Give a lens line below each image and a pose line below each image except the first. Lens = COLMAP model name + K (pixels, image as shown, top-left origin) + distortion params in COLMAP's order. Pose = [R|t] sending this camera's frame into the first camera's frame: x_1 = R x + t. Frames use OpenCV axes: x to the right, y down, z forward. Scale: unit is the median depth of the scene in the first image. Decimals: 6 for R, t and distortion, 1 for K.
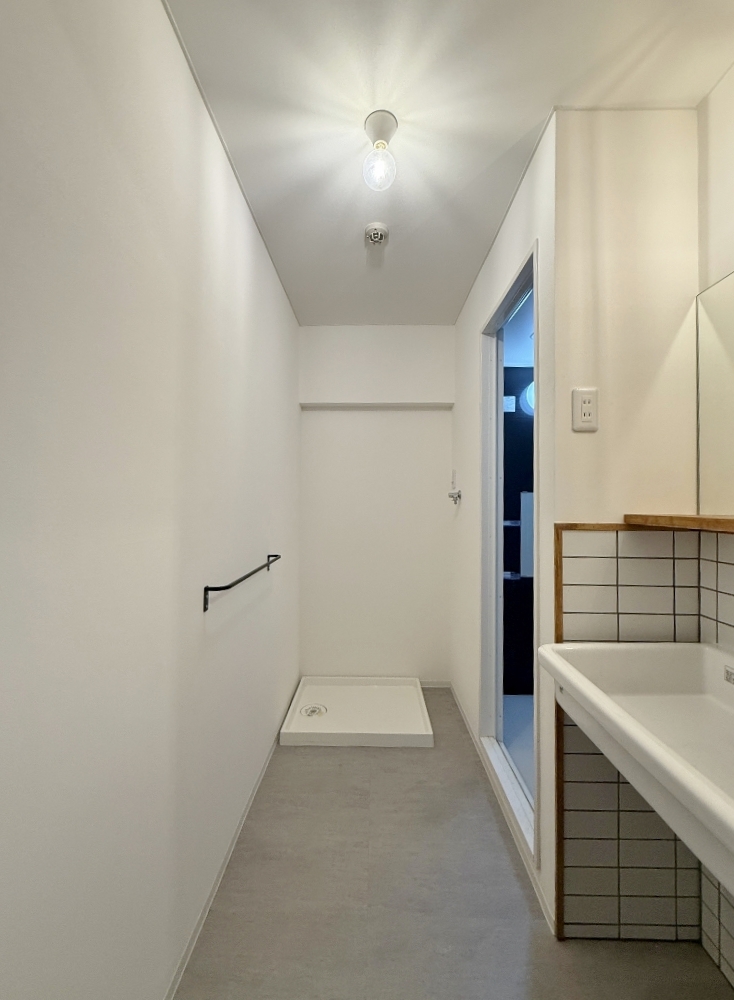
lens RADIAL K [[405.9, 0, 367.8], [0, 405.9, 500.0], [0, 0, 1]] dist [-0.000943, 0.000557]
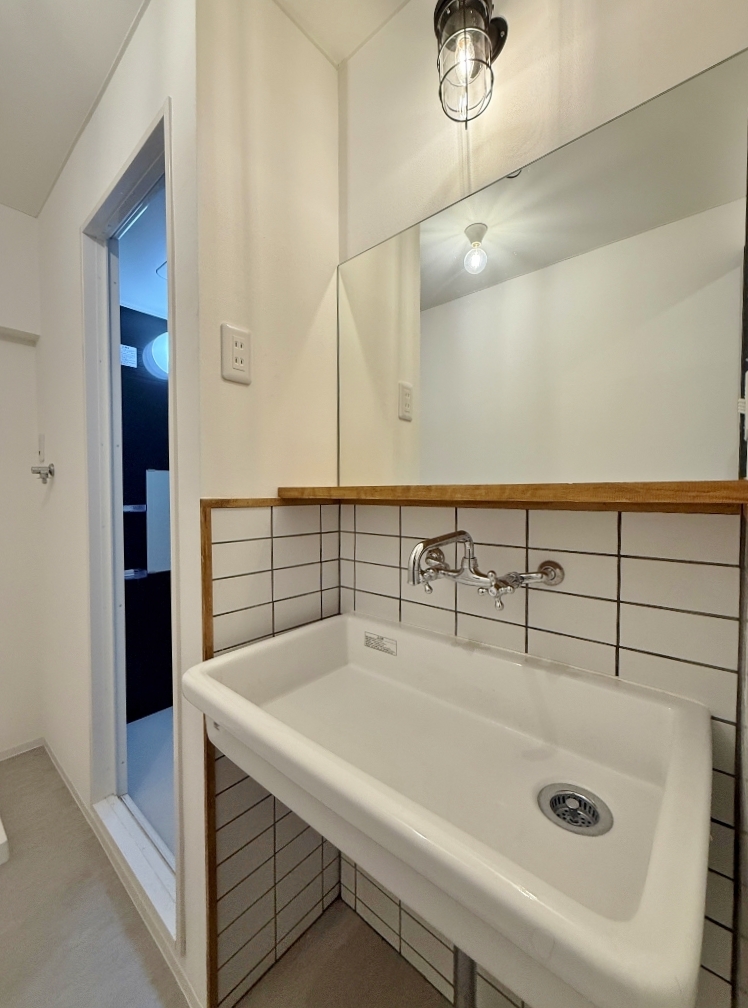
lens RADIAL K [[409.1, 0, 375.1], [0, 409.1, 500.5], [0, 0, 1]] dist [-0.000943, 0.000557]
pose [[0.640351, -0.023649, 0.767719, 0.090695], [-0.001199, 0.999494, 0.031789, 0.034518], [-0.768082, -0.021277, 0.639998, 0.274287]]
